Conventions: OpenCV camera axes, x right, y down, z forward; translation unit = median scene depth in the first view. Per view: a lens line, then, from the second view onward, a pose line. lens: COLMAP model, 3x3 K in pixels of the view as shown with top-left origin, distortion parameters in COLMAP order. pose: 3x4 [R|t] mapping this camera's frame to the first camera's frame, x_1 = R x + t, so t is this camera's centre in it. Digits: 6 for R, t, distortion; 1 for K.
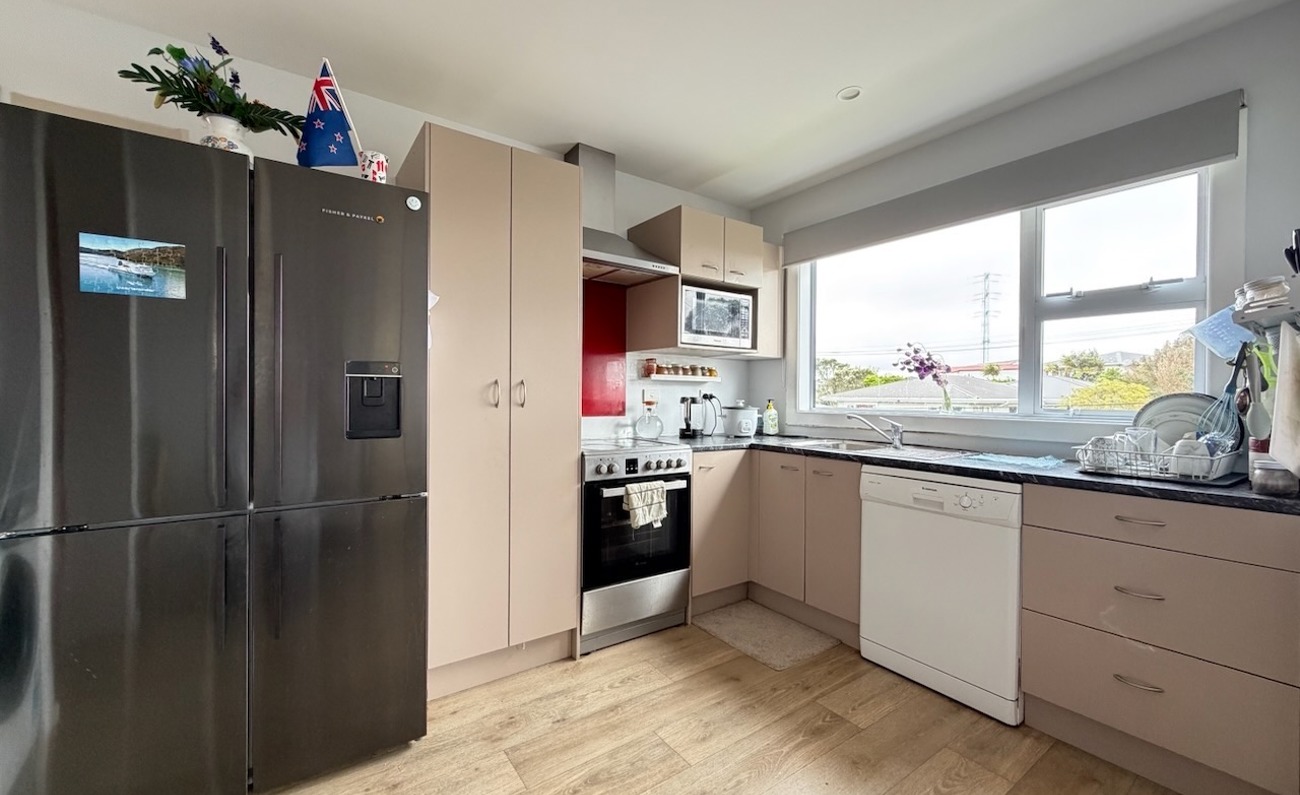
lens RADIAL K [[517.1, 0, 649.4], [0, 517.1, 398.7], [0, 0, 1]] dist [-0.001518, -0.000281]
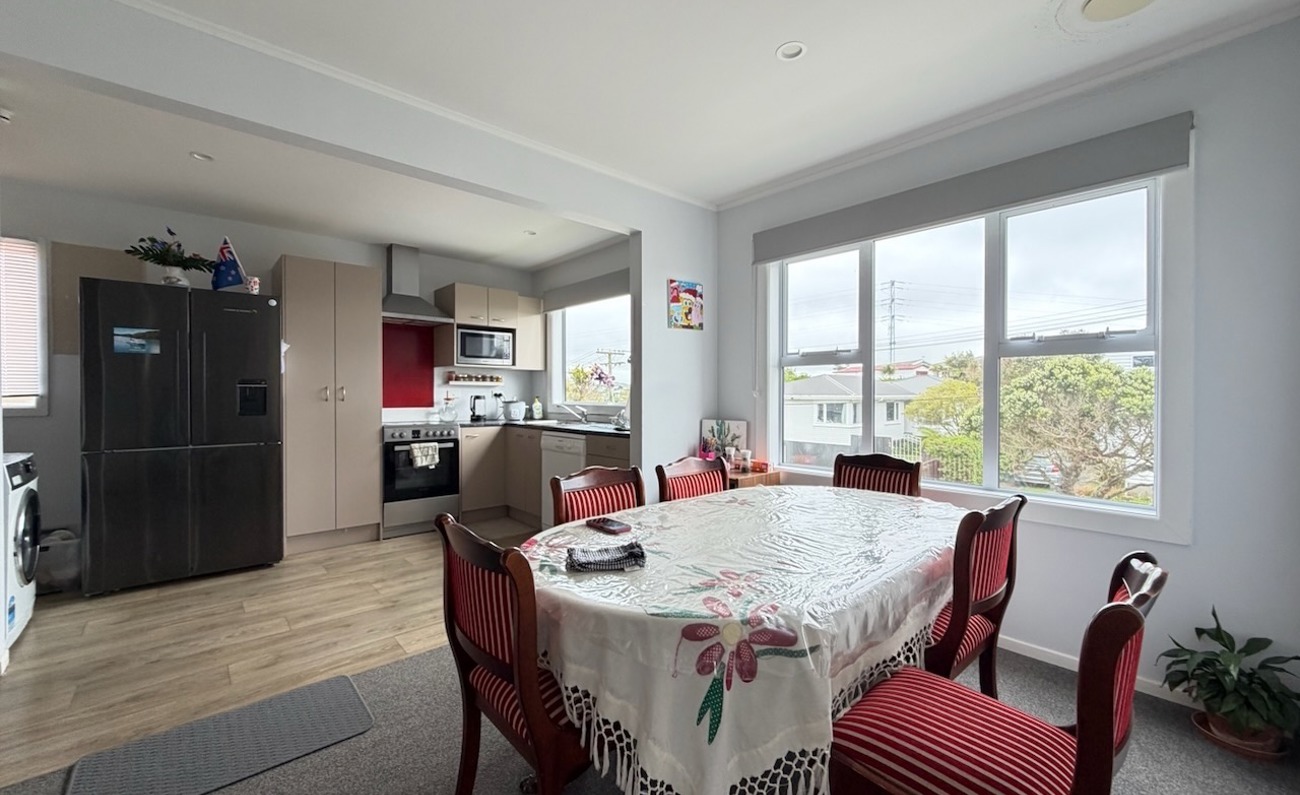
lens RADIAL K [[517.1, 0, 650.7], [0, 517.1, 398.6], [0, 0, 1]] dist [-0.001518, -0.000281]
pose [[0.993321, -0.007706, 0.115125, 0.558724], [0.007586, 0.999970, 0.001485, 0.011386], [-0.115133, -0.000601, 0.993350, -0.852754]]
